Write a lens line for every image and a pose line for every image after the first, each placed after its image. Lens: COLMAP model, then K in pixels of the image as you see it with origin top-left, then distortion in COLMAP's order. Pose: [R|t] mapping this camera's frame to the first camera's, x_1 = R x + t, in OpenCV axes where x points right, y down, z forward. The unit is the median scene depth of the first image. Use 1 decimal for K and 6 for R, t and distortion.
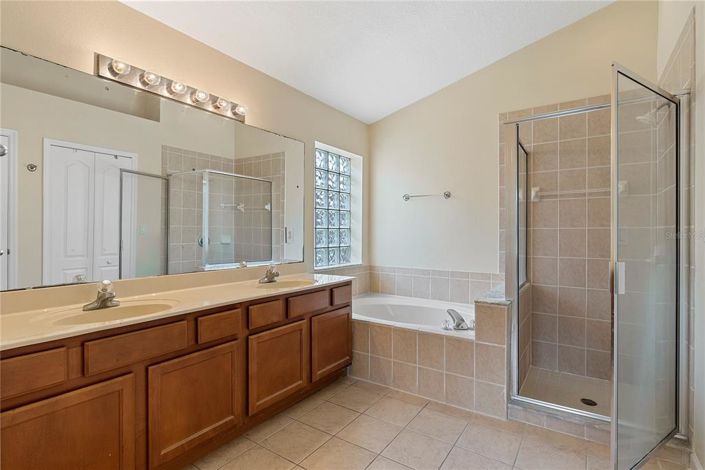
lens RADIAL K [[357.7, 0, 351.8], [0, 357.7, 234.8], [0, 0, 1]] dist [-0.000383, -0.000072]
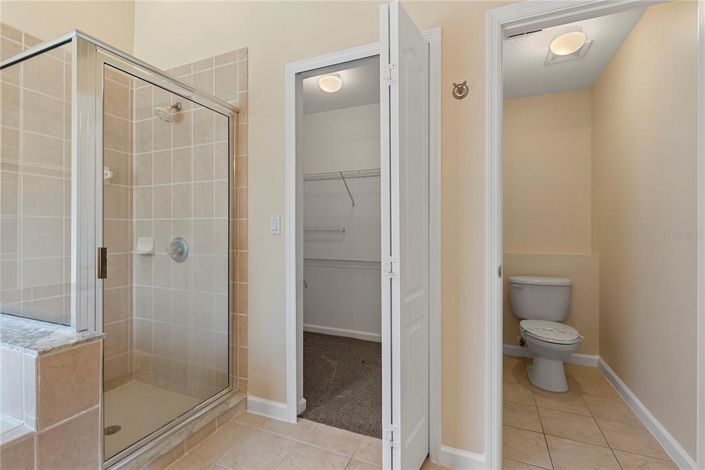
lens RADIAL K [[314.2, 0, 353.6], [0, 314.2, 233.9], [0, 0, 1]] dist [0.001100, -0.000210]
pose [[-0.181019, -0.005415, 0.983465, -0.233173], [-0.001323, 0.999985, 0.005263, 0.023543], [-0.983479, -0.000348, -0.181024, 0.905022]]
